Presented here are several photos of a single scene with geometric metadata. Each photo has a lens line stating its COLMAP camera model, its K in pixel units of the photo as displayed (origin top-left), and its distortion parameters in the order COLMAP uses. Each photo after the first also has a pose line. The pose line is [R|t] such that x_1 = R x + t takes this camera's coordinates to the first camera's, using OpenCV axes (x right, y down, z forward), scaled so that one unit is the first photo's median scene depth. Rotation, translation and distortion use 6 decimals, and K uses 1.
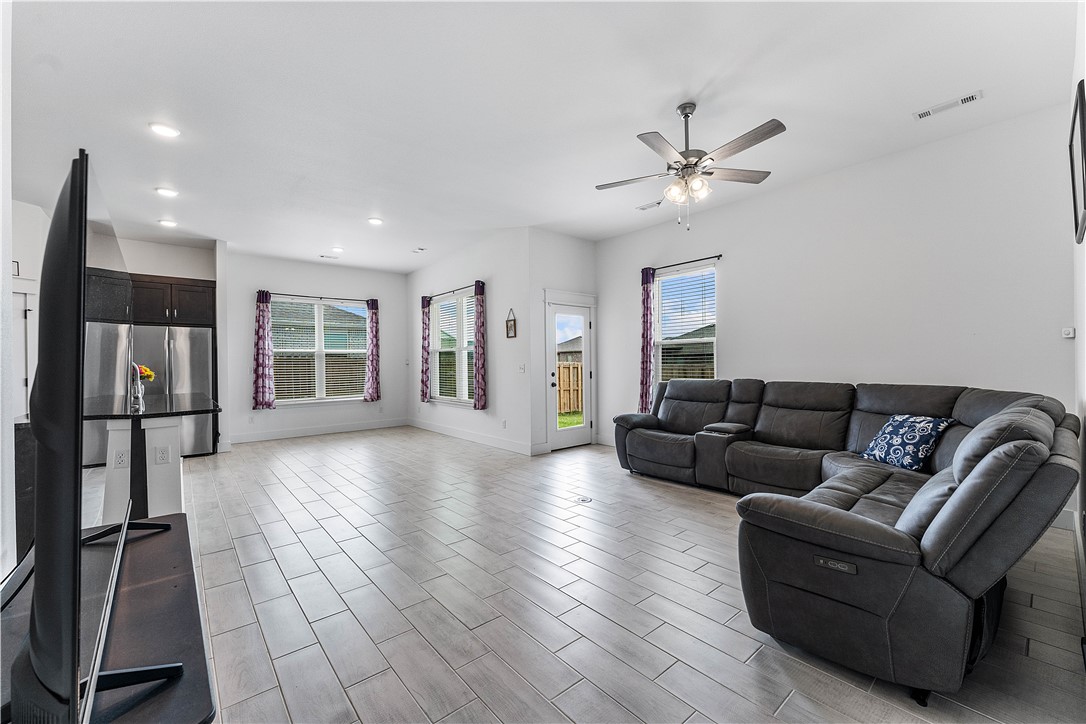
lens RADIAL K [[435.0, 0, 537.5], [0, 435.0, 365.5], [0, 0, 1]] dist [0.000439, 0.000075]
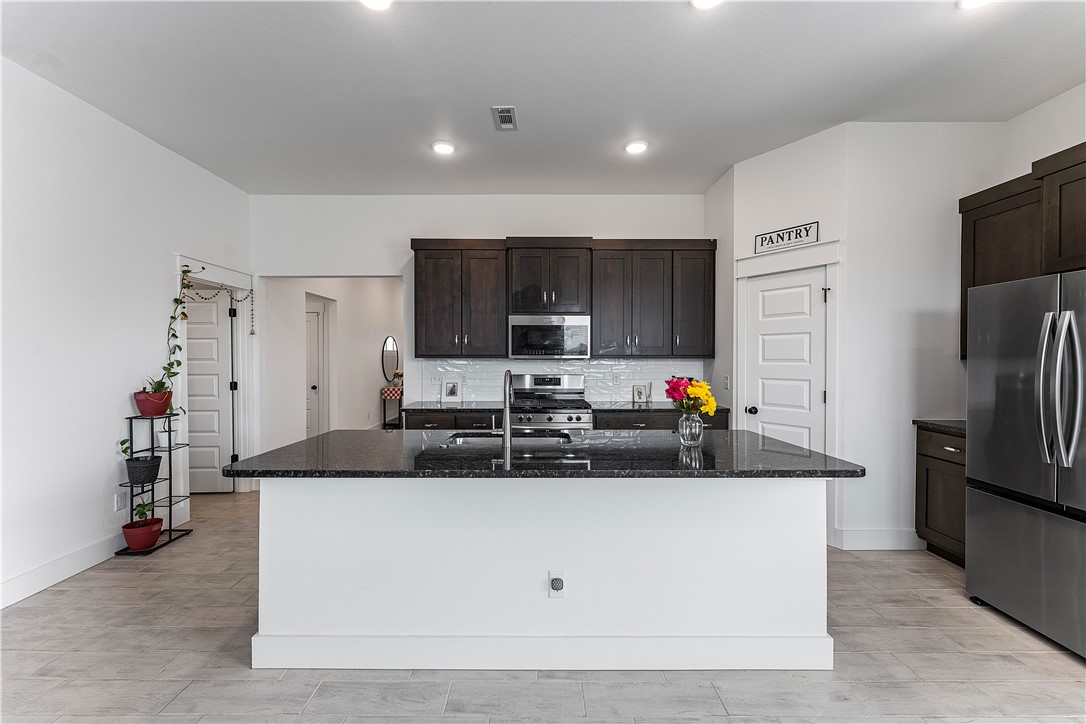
lens RADIAL K [[438.8, 0, 537.1], [0, 438.8, 361.4], [0, 0, 1]] dist [-0.000233, -0.000083]
pose [[-0.644756, 0.018151, -0.764173, -0.241583], [0.001445, 0.999745, 0.022527, -0.021222], [0.764387, 0.013420, -0.644618, 0.720842]]
